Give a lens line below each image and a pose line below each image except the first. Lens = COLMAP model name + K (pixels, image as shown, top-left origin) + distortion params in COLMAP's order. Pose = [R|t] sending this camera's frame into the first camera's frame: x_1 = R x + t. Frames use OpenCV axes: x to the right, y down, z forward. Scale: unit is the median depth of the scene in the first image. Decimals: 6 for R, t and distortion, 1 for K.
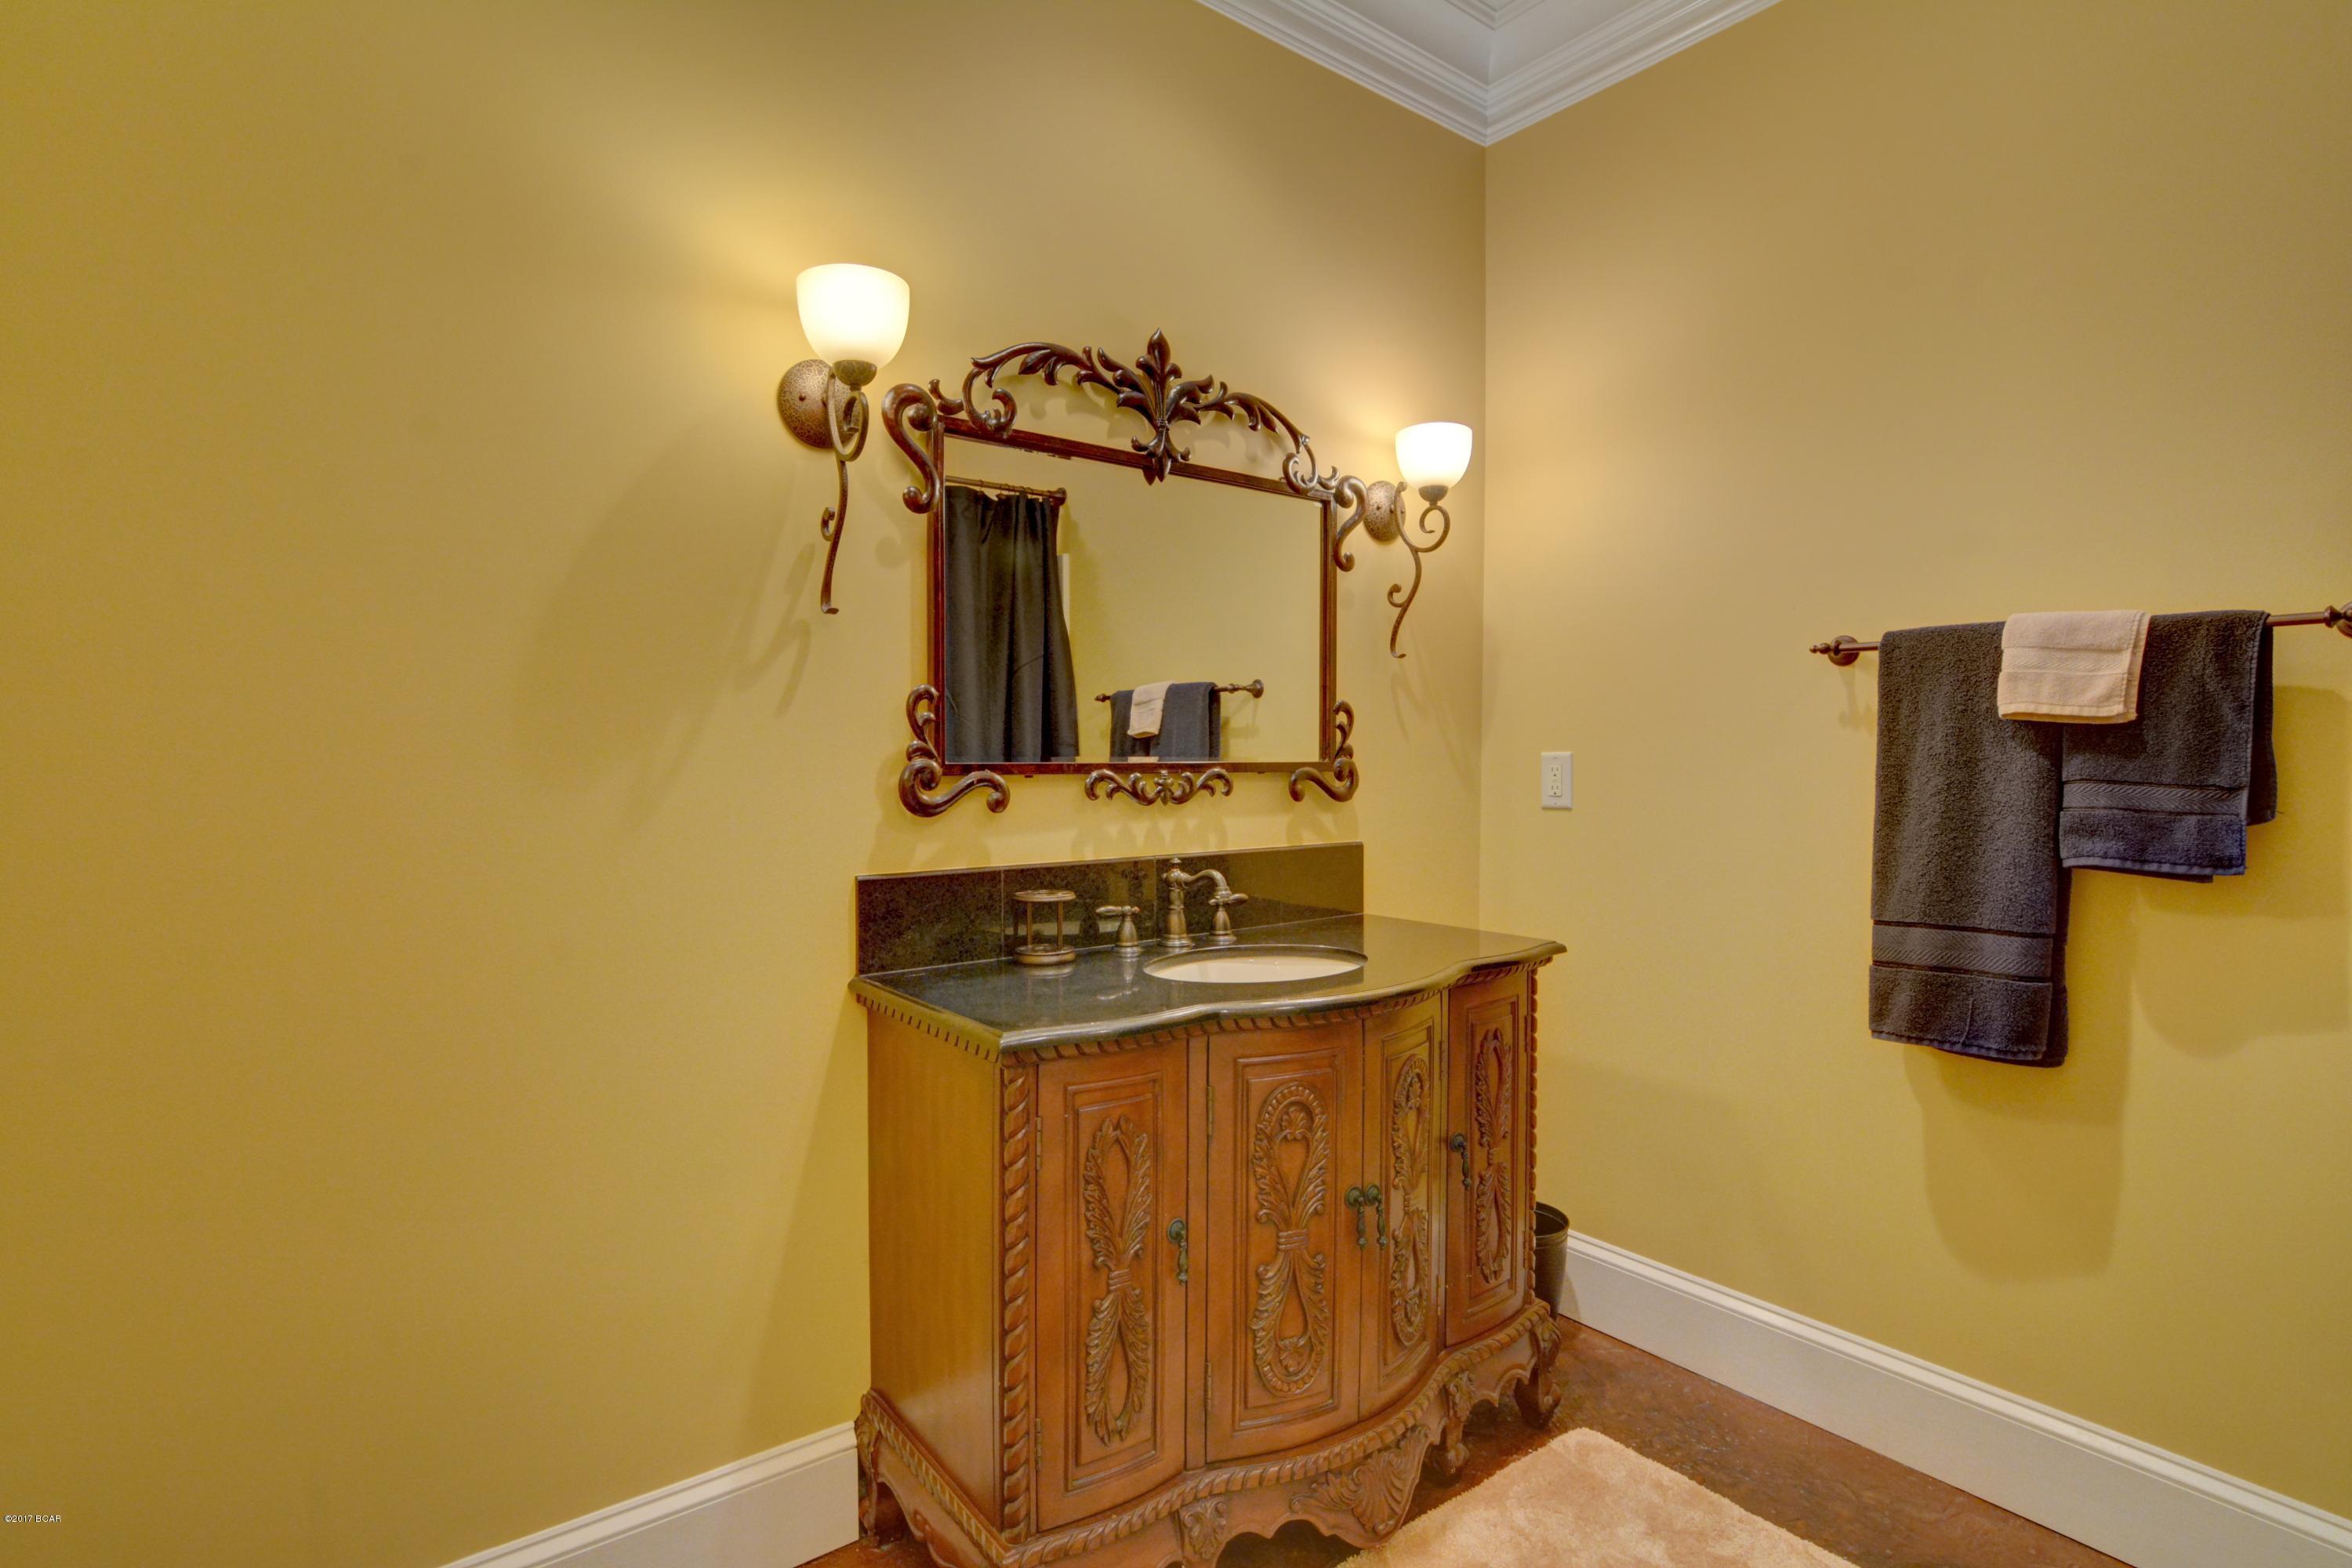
lens RADIAL K [[1141.9, 0, 1168.7], [0, 1141.9, 774.8], [0, 0, 1]] dist [-0.030898, 0.009338]
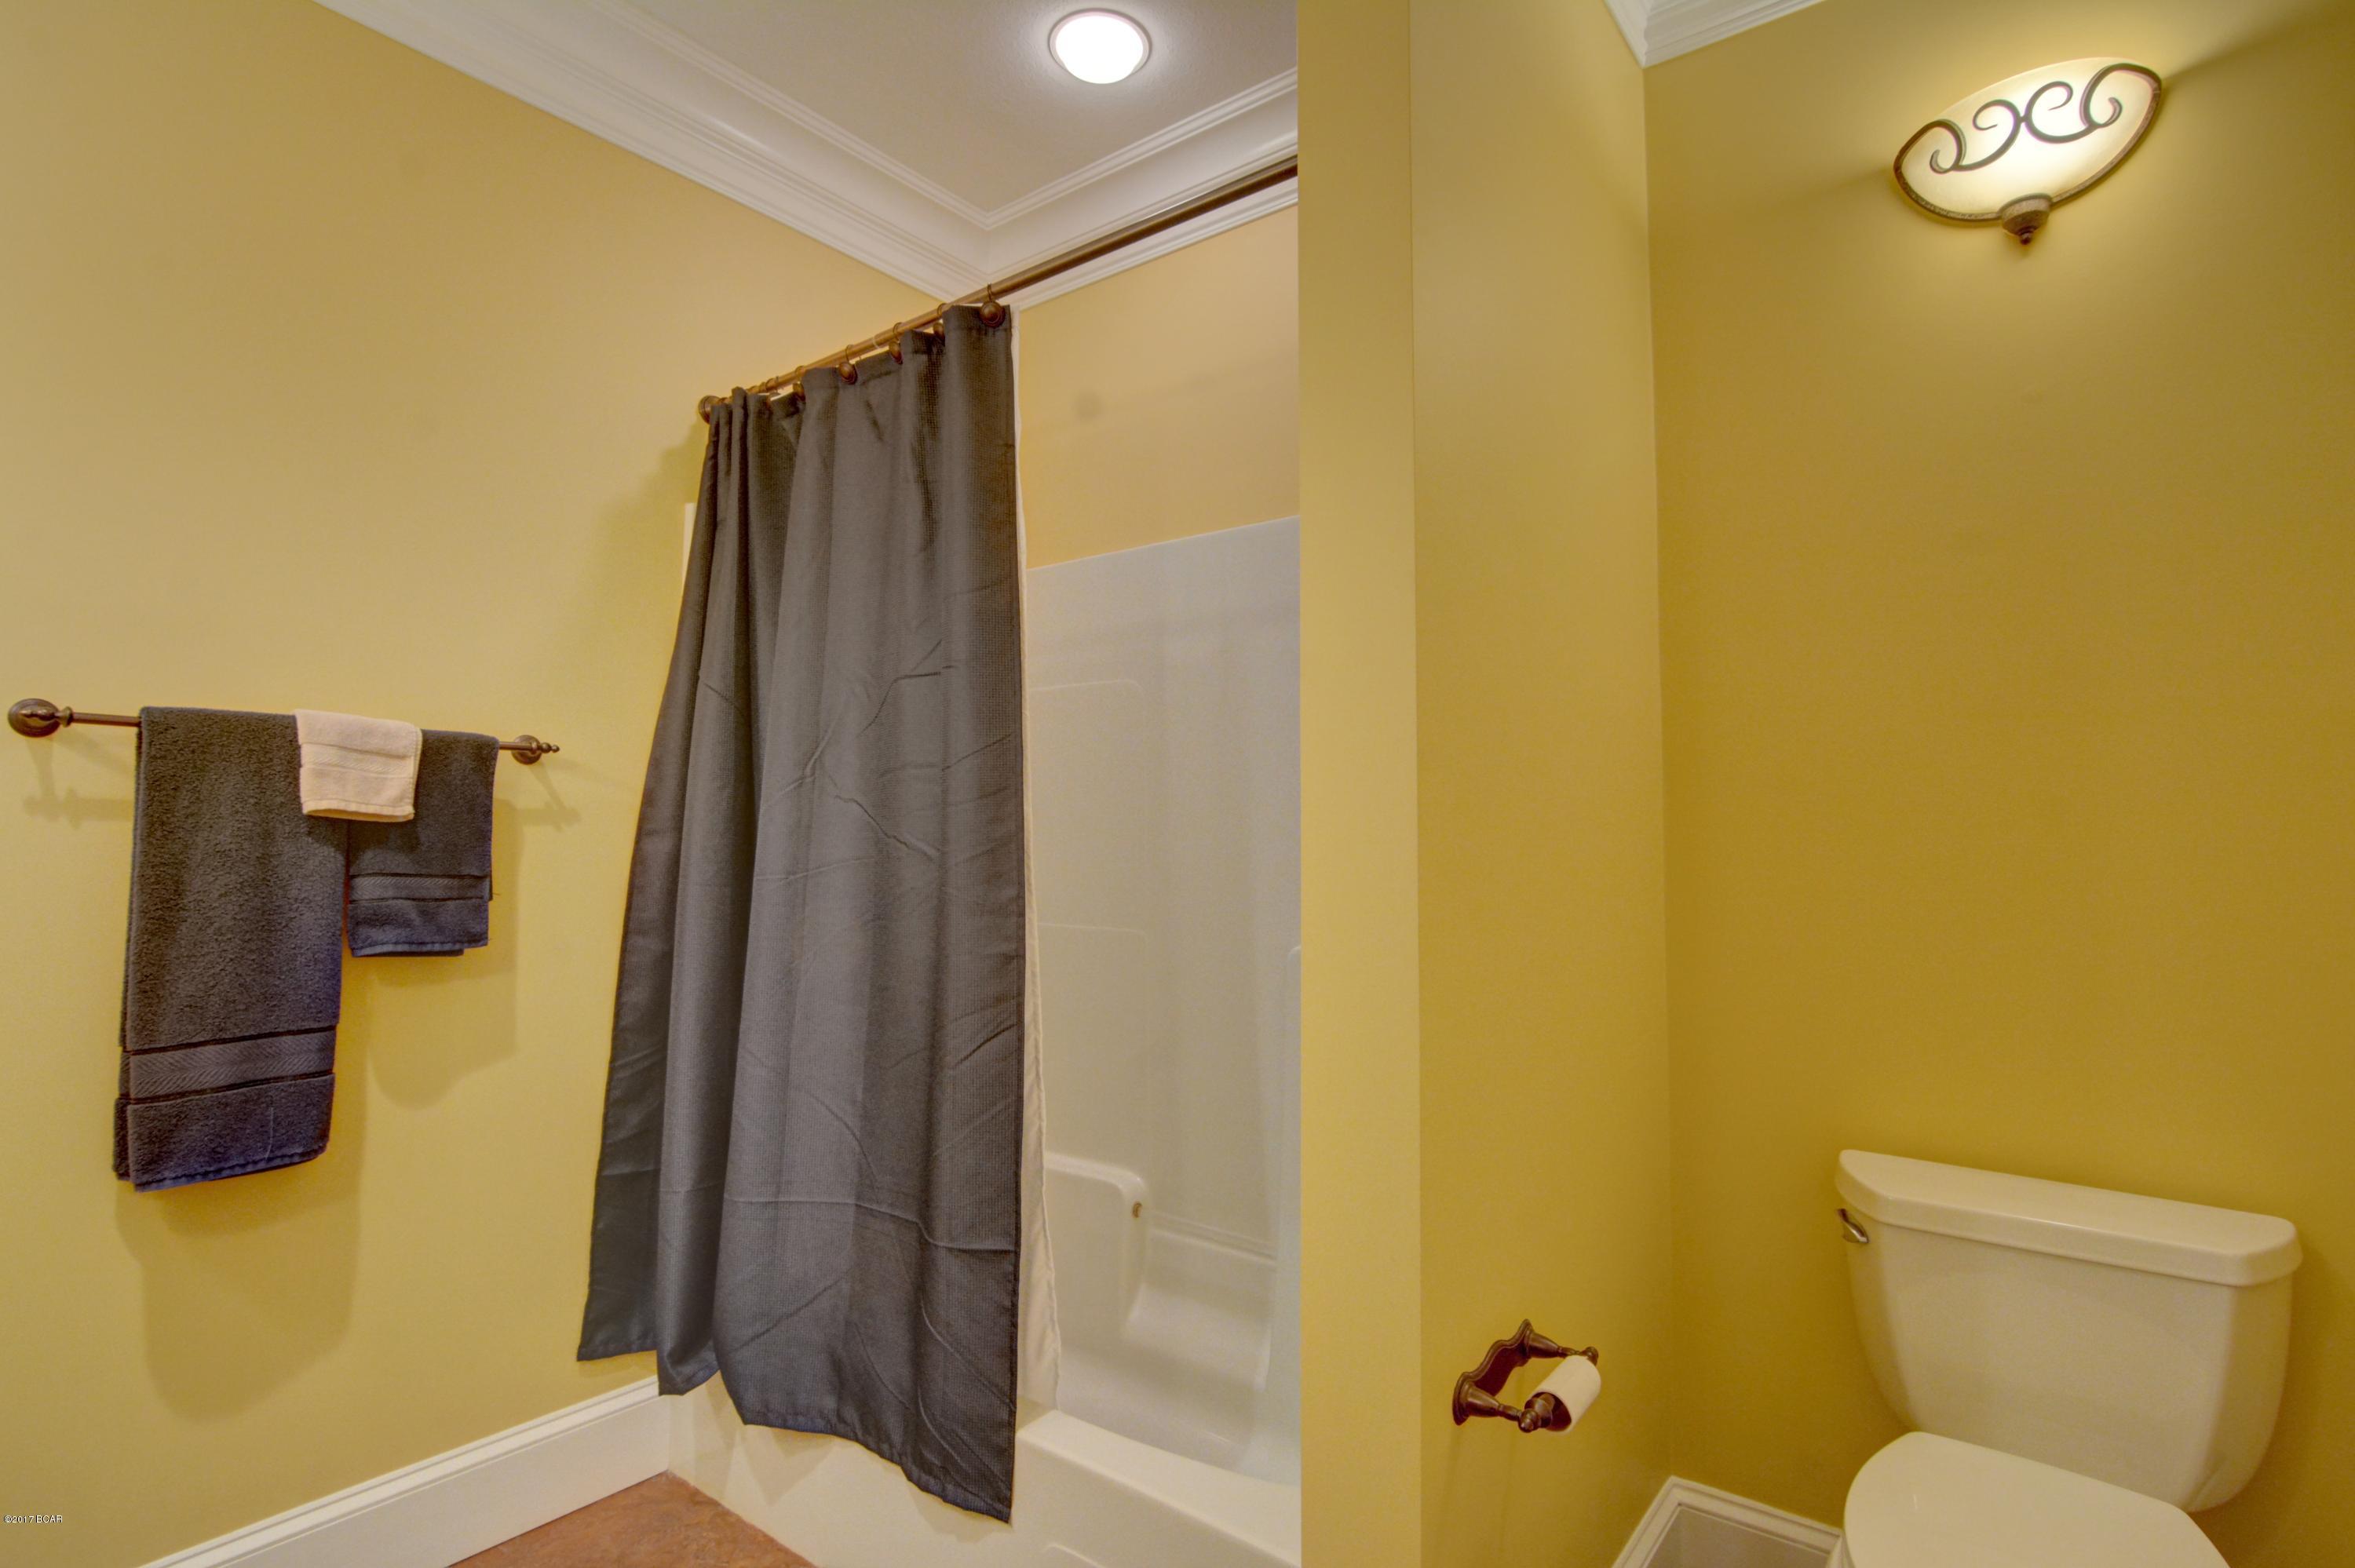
lens RADIAL K [[1131.8, 0, 1123.2], [0, 1131.8, 790.4], [0, 0, 1]] dist [-0.002302, -0.000140]
pose [[-0.232465, 0.042446, 0.971678, -0.354851], [0.013312, 0.999093, -0.040459, -0.018961], [-0.972514, 0.003529, -0.232819, 0.478019]]
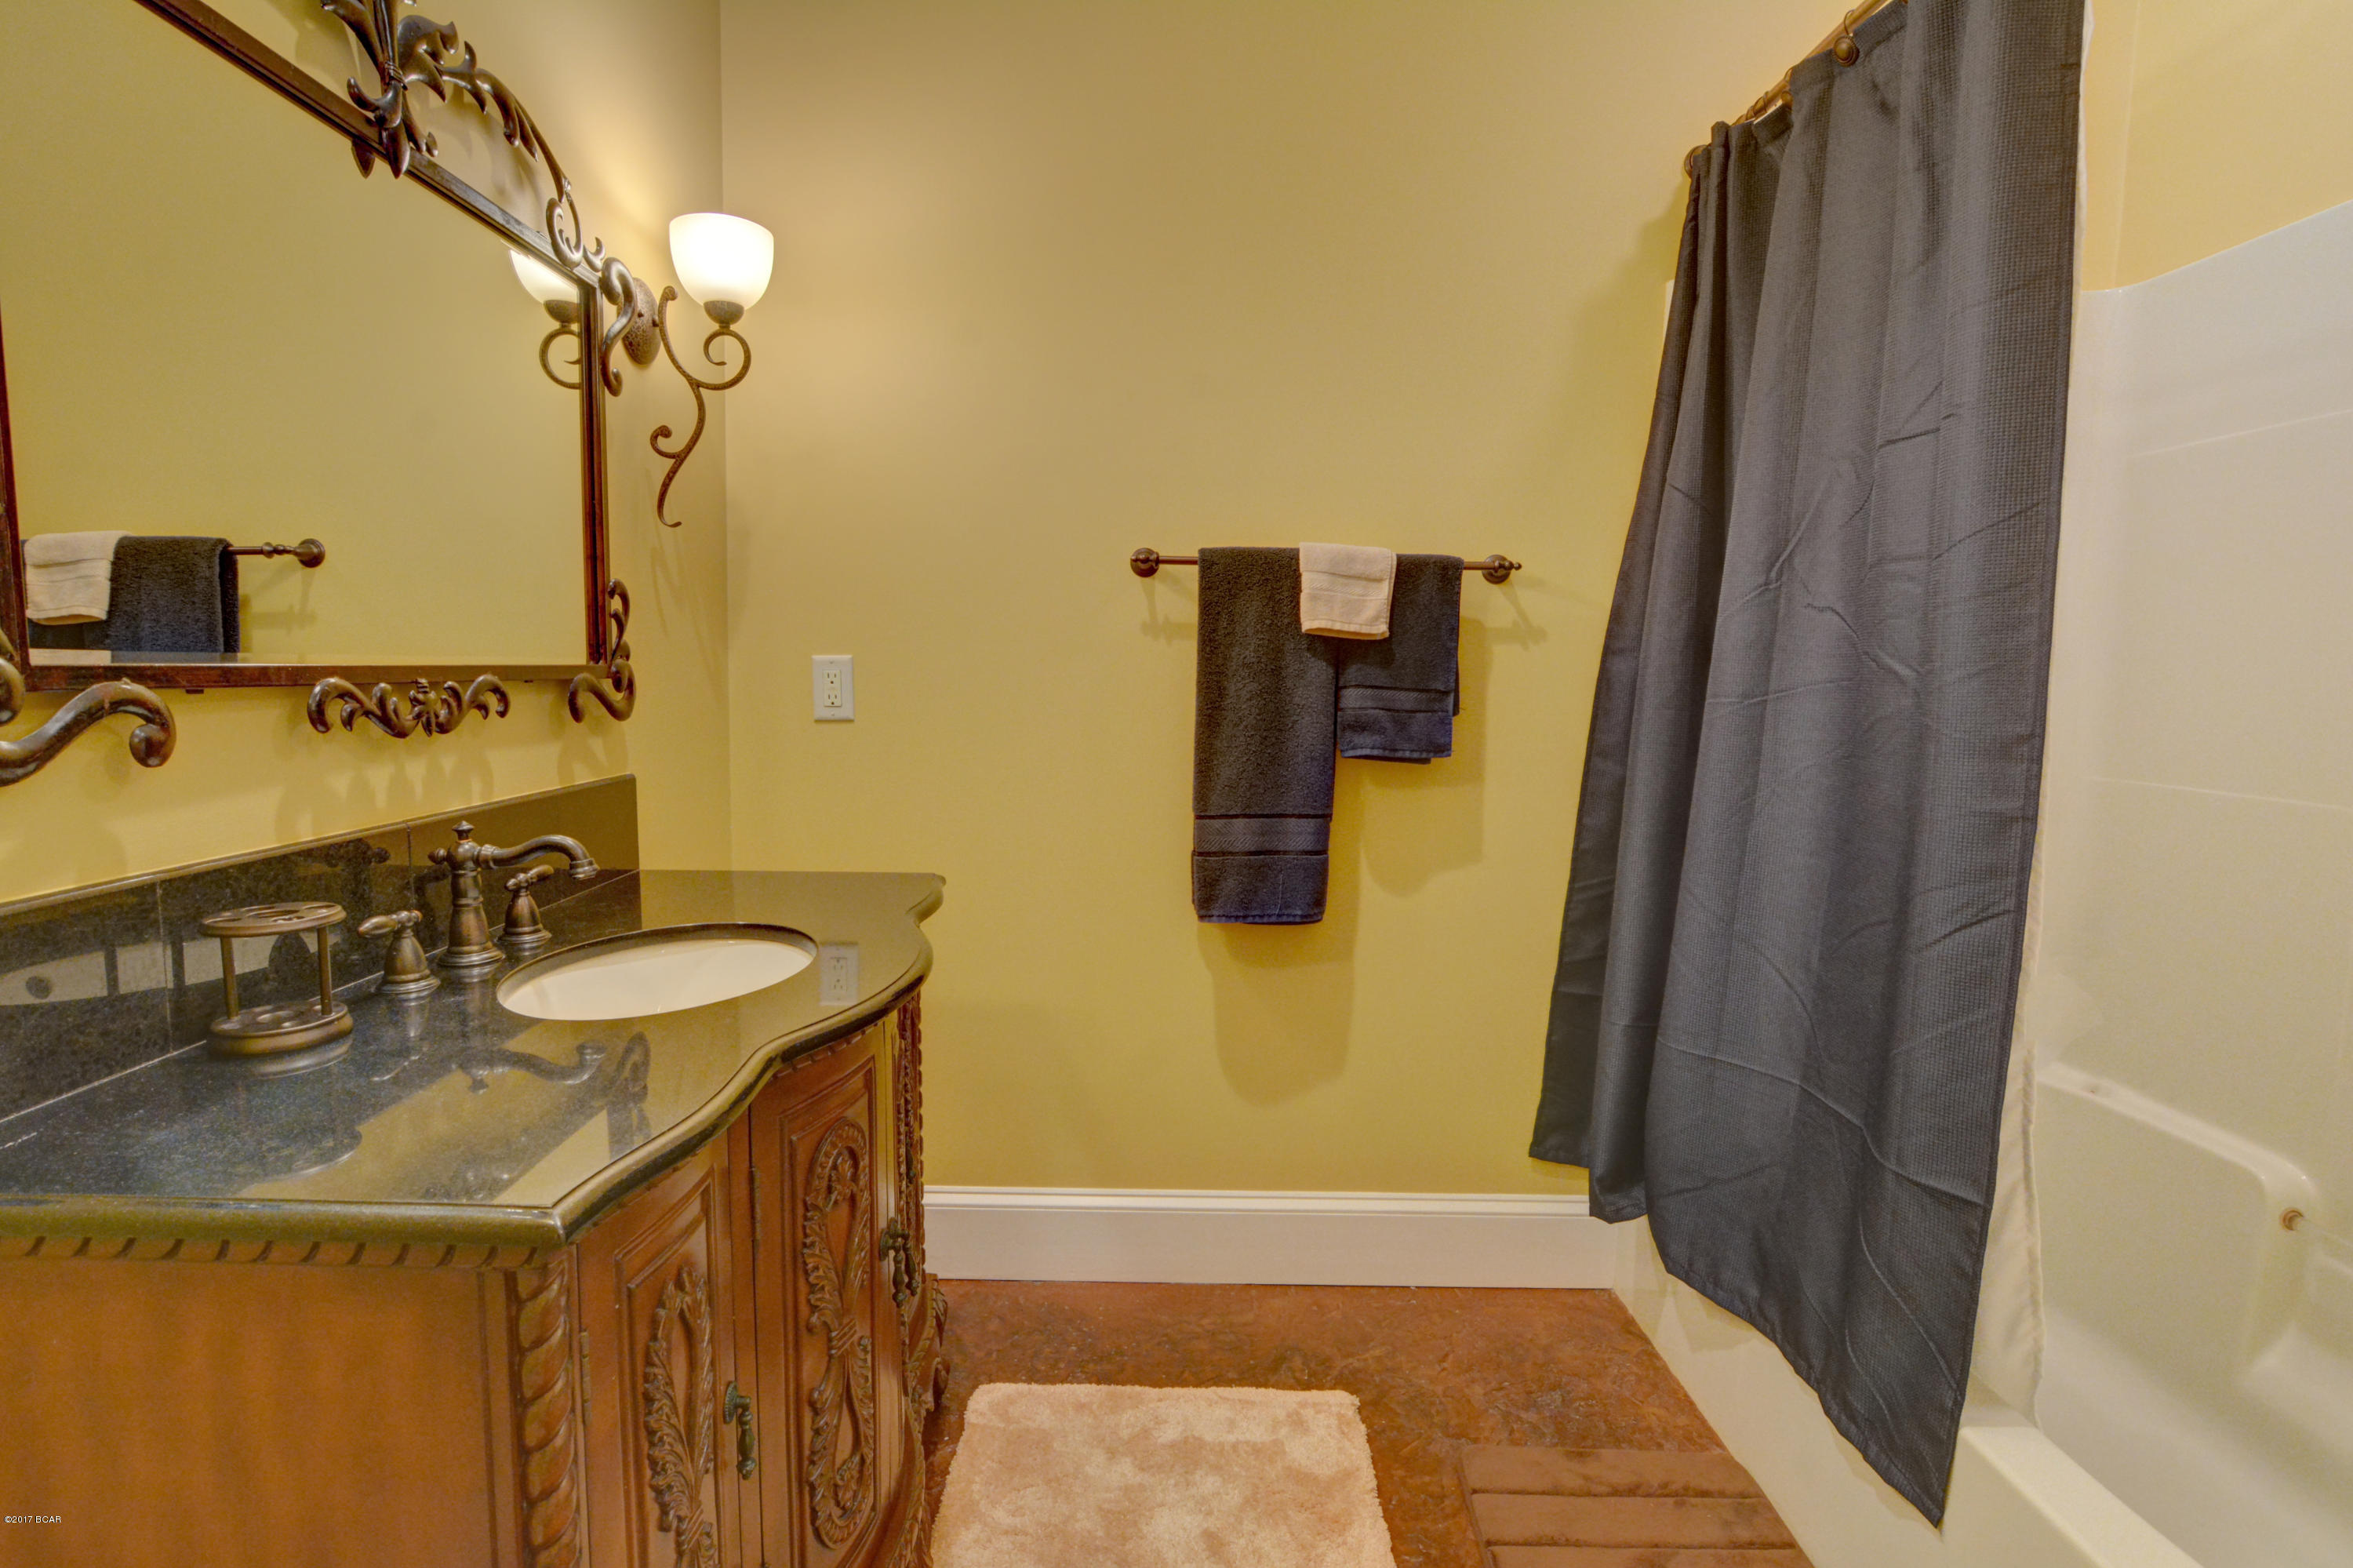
lens RADIAL K [[1142.4, 0, 1169.2], [0, 1142.4, 774.8], [0, 0, 1]] dist [-0.030898, 0.009338]
pose [[0.605598, -0.067963, 0.792863, -0.257100], [0.000794, 0.996397, 0.084803, -0.003654], [-0.795770, -0.050728, 0.603470, 0.353778]]
